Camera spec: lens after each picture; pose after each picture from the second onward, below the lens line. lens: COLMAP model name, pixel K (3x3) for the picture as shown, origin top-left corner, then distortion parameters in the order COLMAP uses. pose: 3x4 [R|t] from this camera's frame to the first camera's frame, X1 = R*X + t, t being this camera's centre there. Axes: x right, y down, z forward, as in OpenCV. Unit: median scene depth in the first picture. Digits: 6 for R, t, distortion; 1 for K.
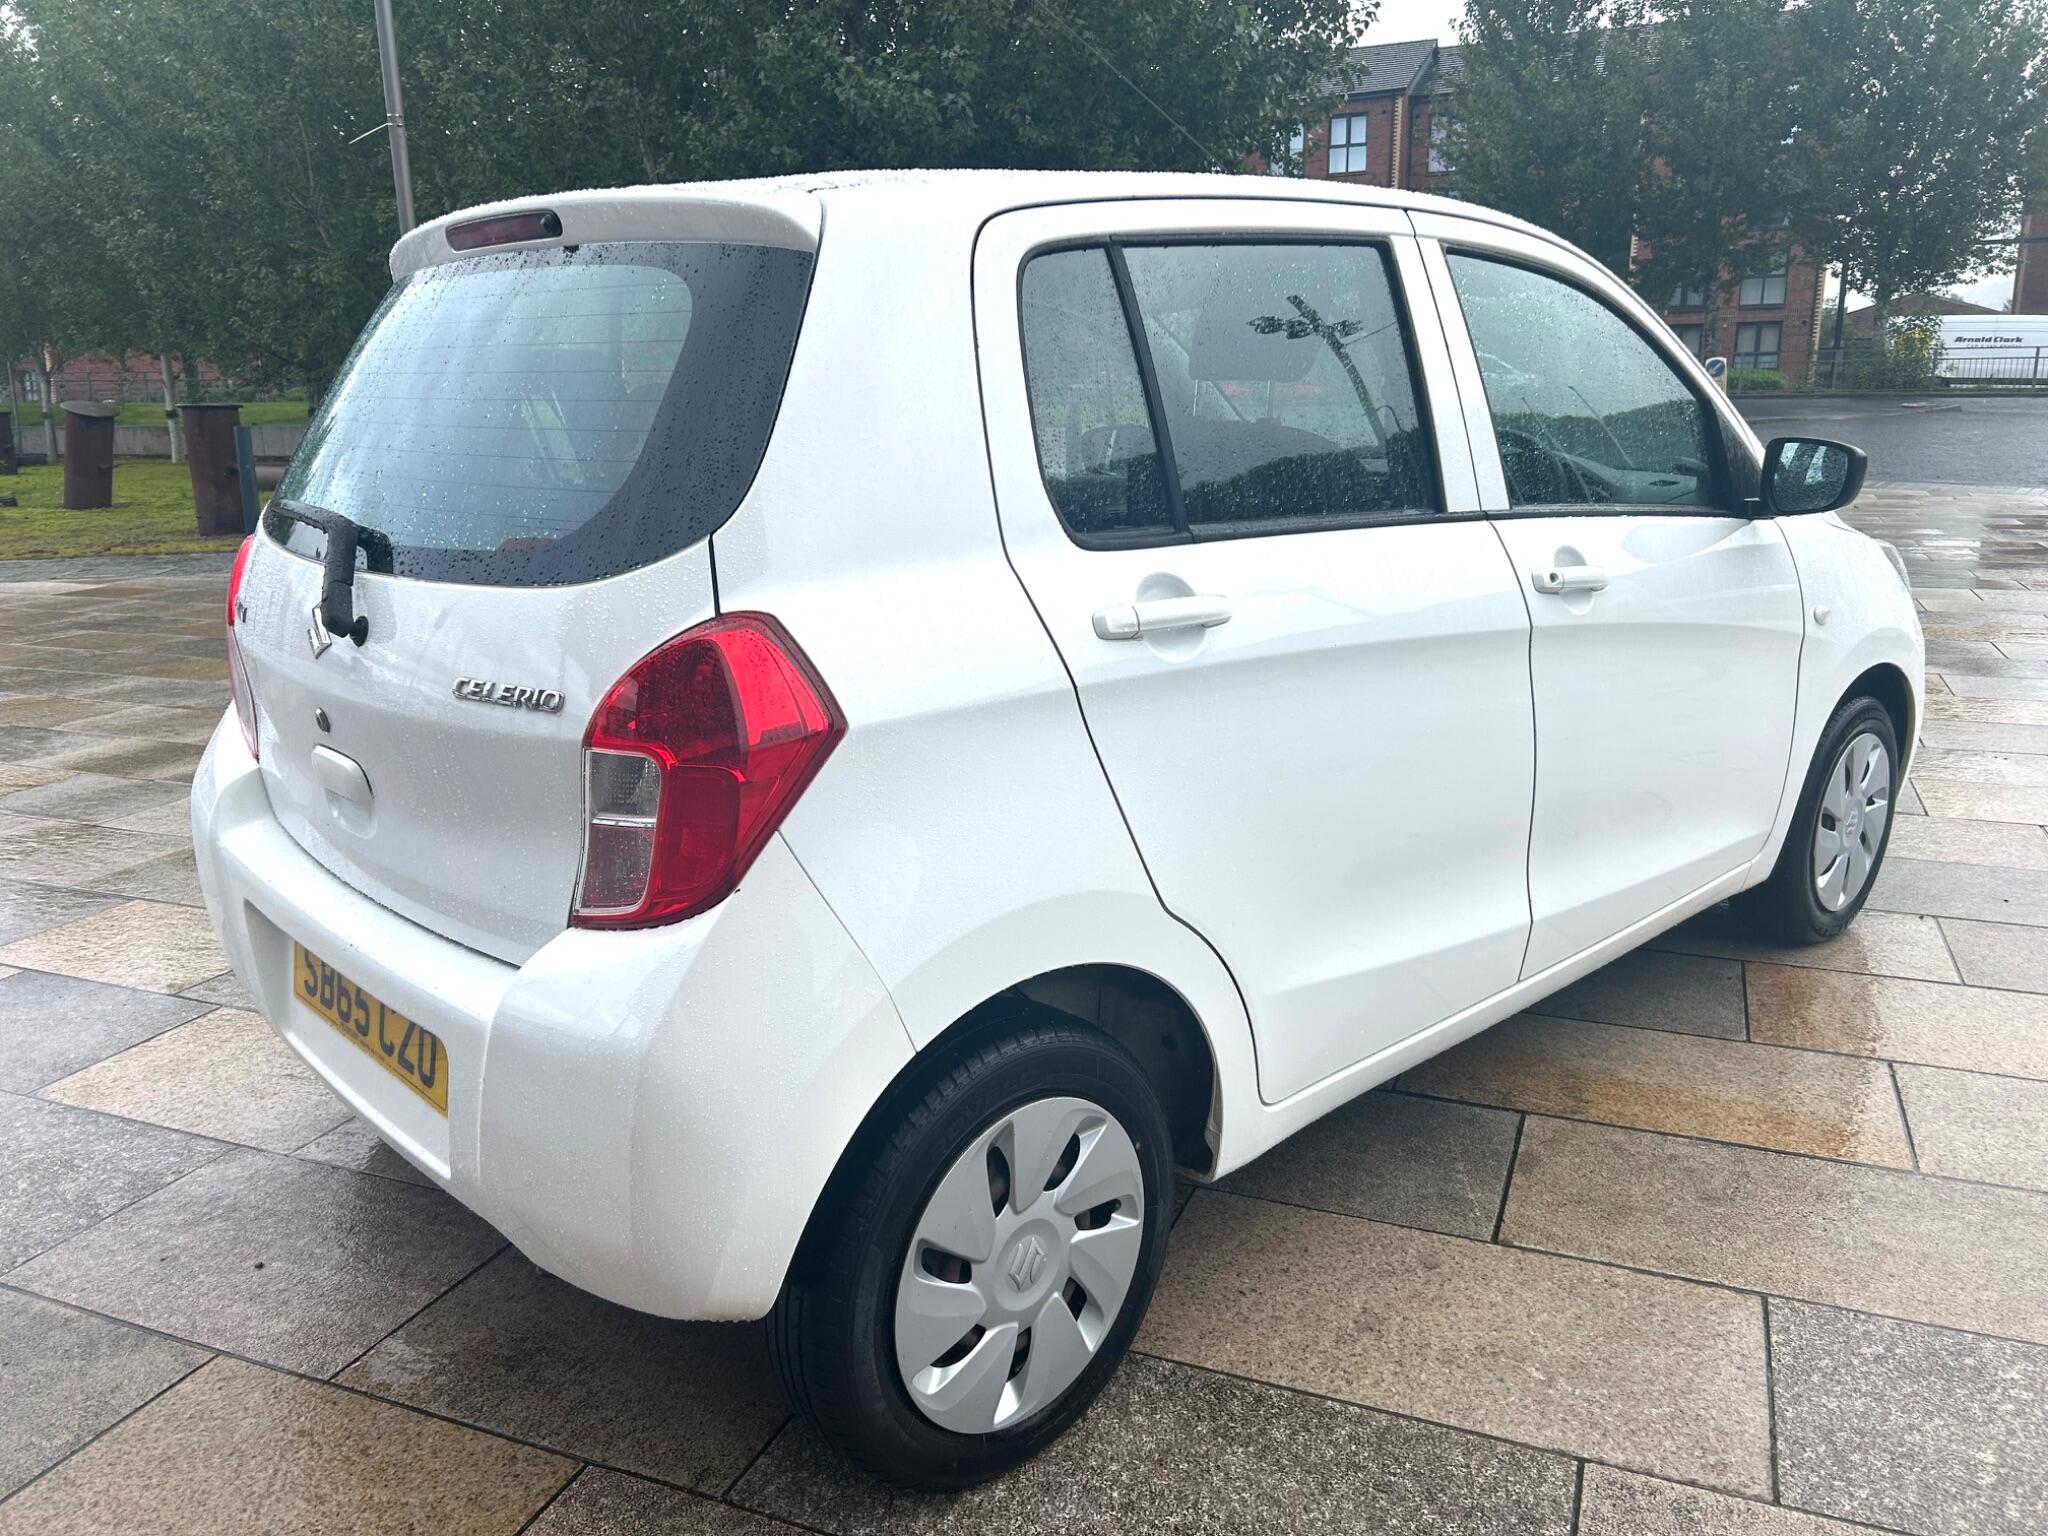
lens RADIAL K [[1559.4, 0, 1009.2], [0, 1559.4, 773.9], [0, 0, 1]] dist [0.044619, -0.039378]
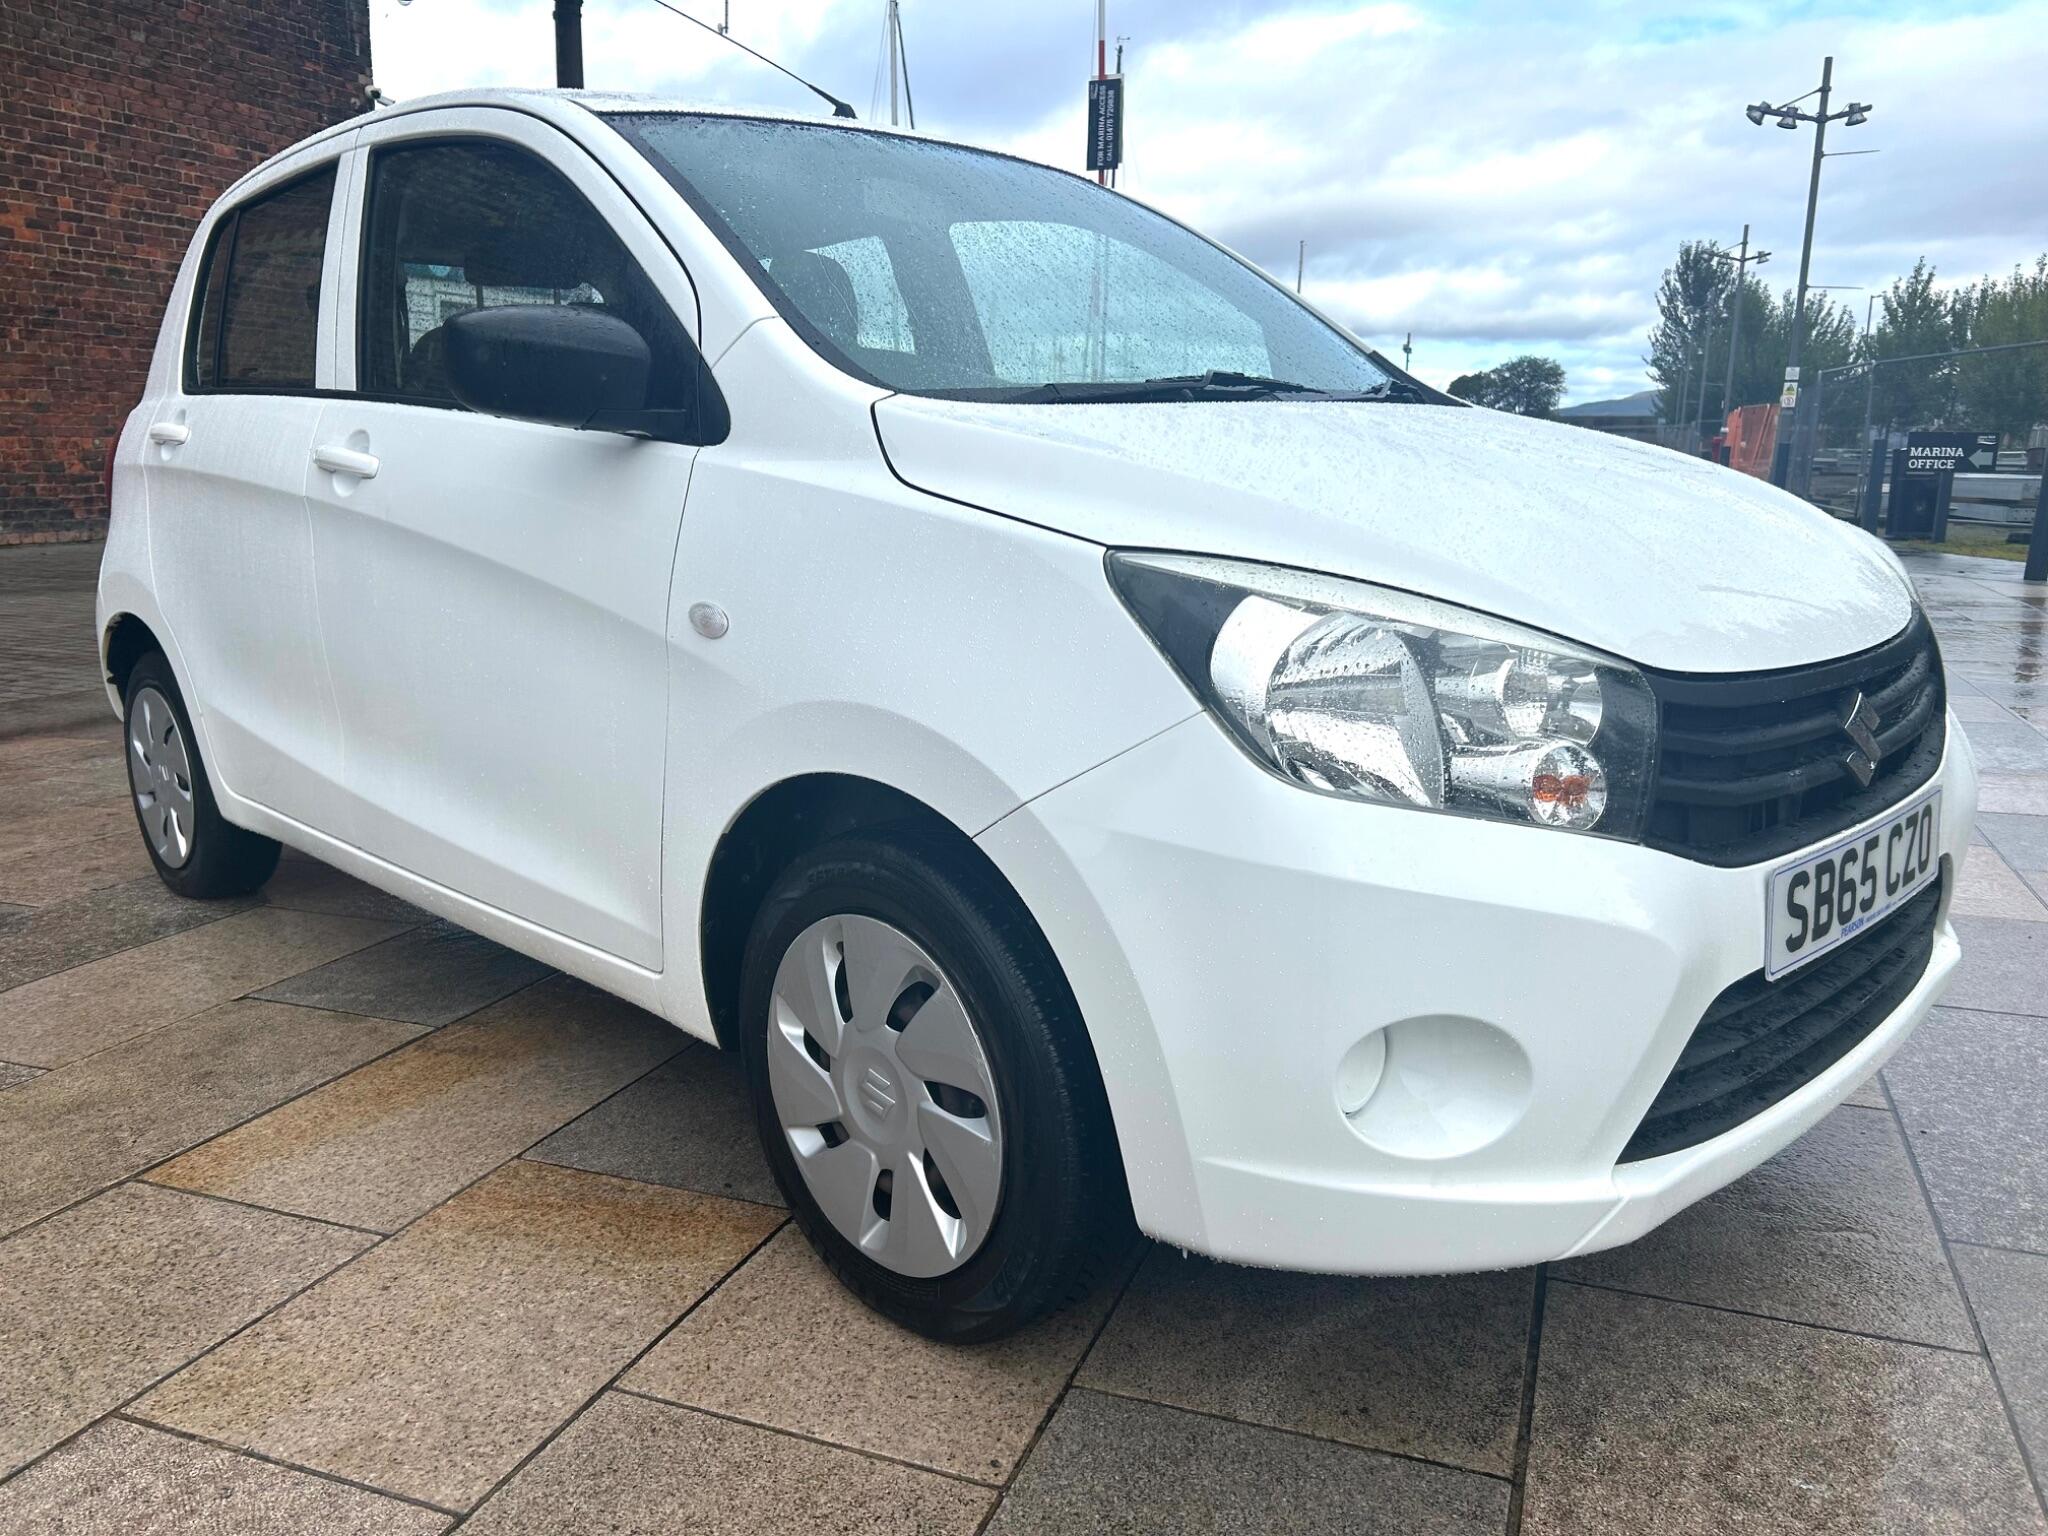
lens RADIAL K [[1559.4, 0, 1009.2], [0, 1559.4, 773.9], [0, 0, 1]] dist [0.044619, -0.039378]
pose [[0.019191, 0.223291, -0.974563, 1.484029], [-0.243858, 0.946350, 0.212025, -0.266929], [0.969621, 0.233586, 0.072613, 1.470023]]
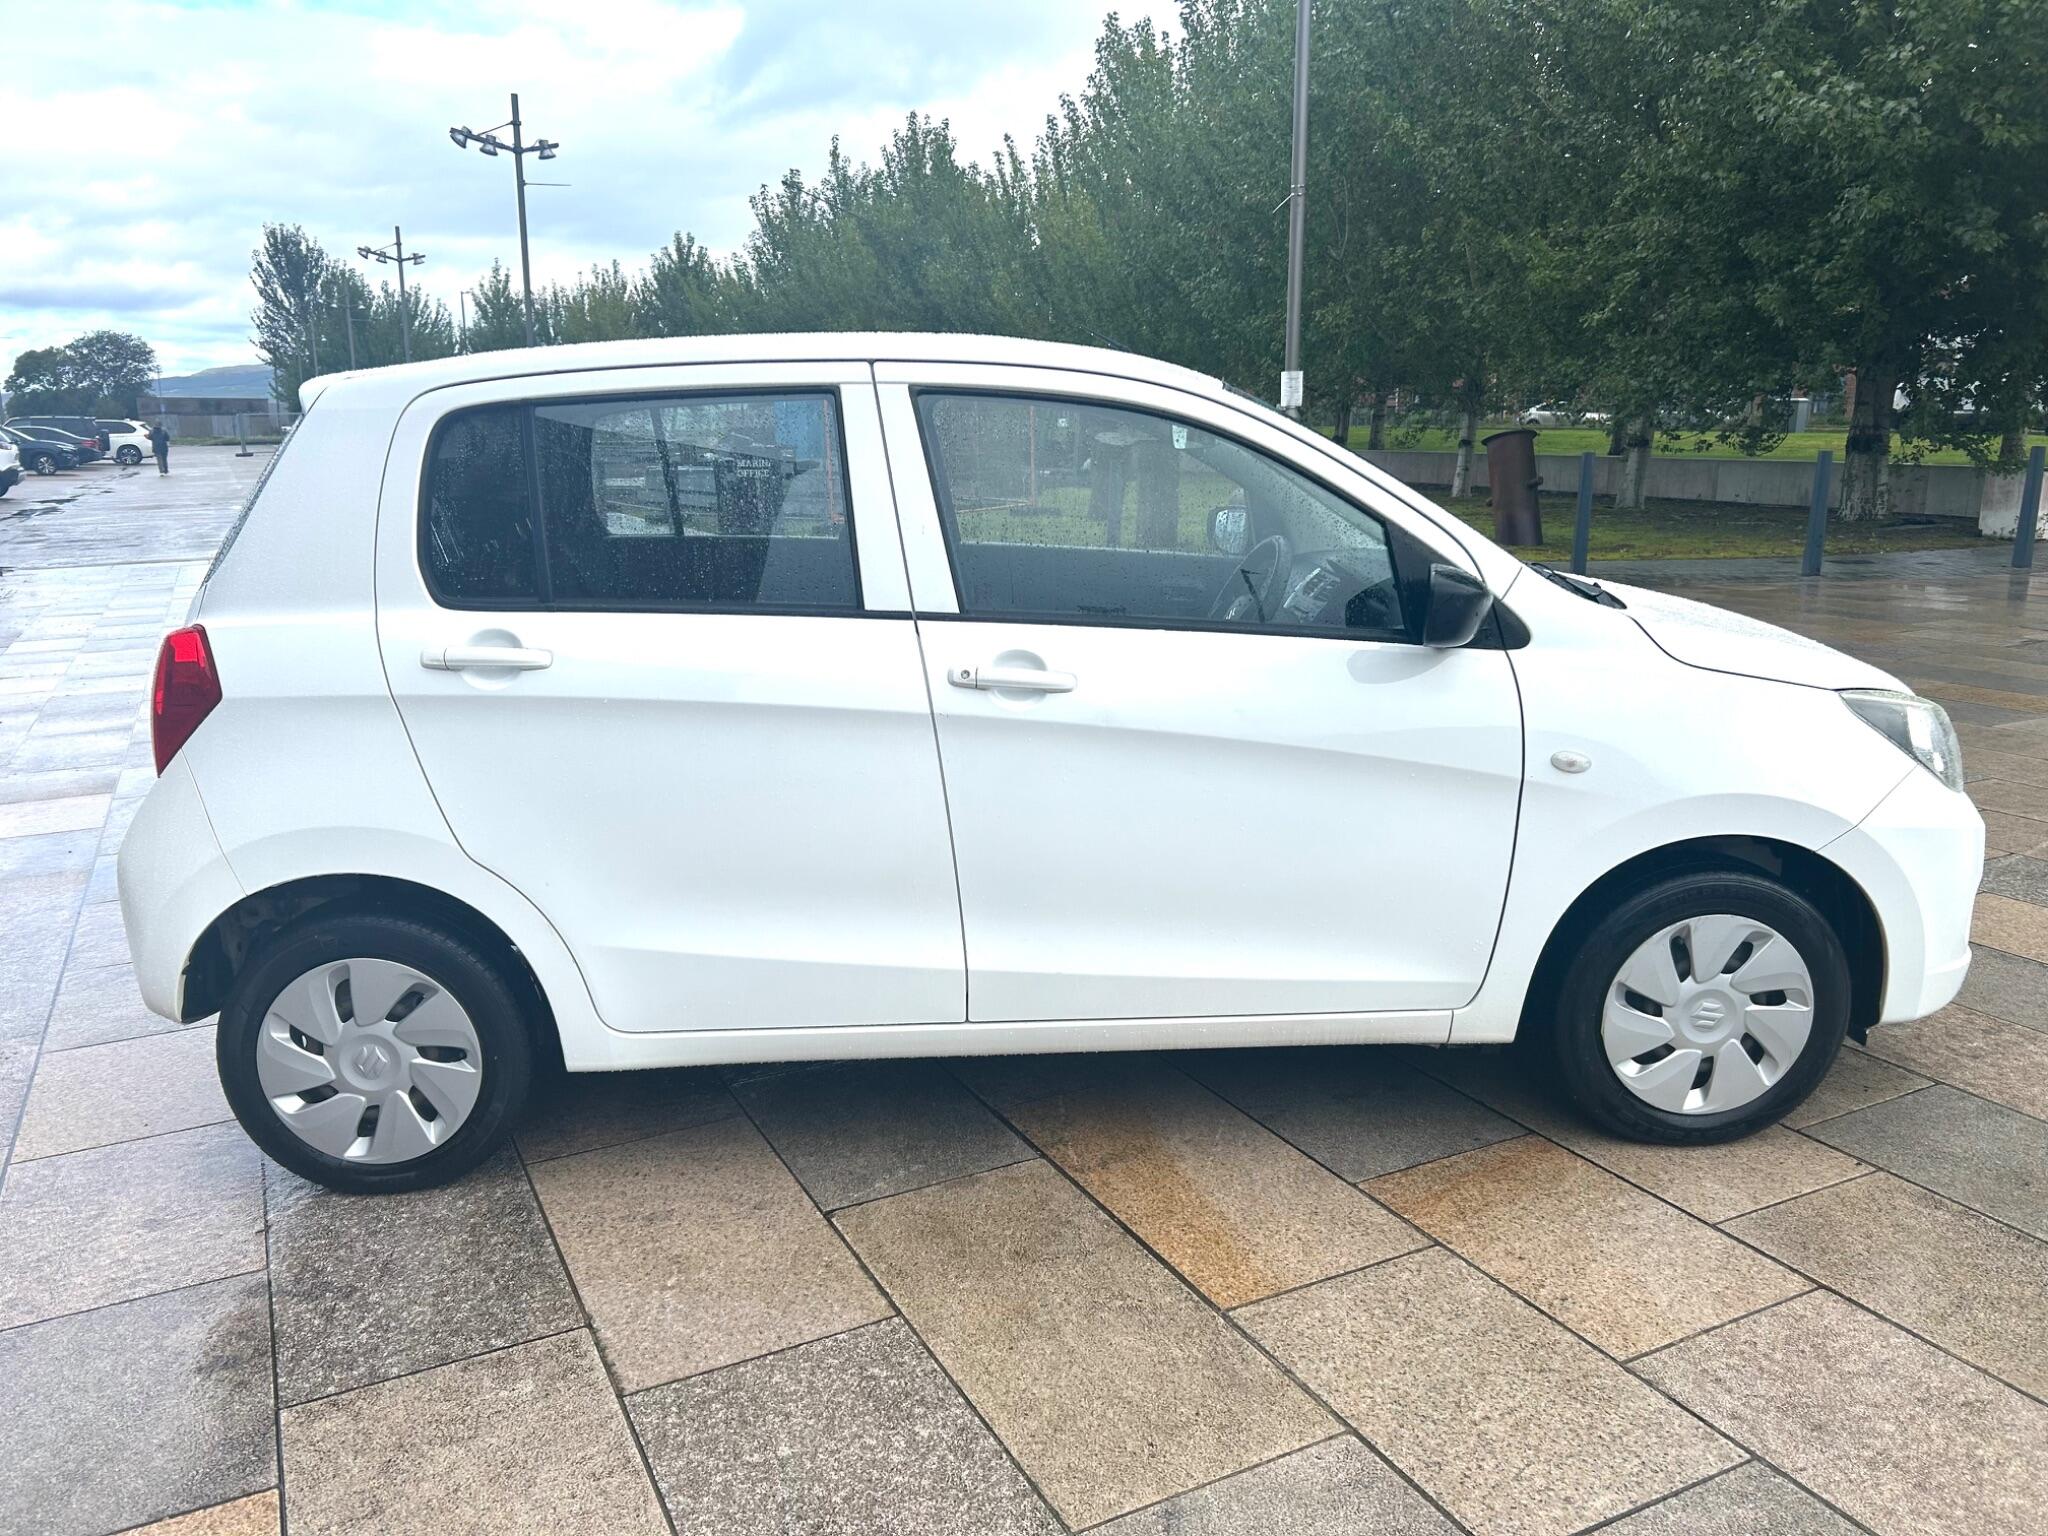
lens RADIAL K [[1560.0, 0, 1016.8], [0, 1560.0, 764.7], [0, 0, 1]] dist [0.050177, -0.052989]
pose [[0.761729, 0.152169, -0.629773, 1.146623], [-0.162239, 0.985858, 0.041975, -0.117006], [0.627254, 0.070200, 0.775644, 0.140345]]
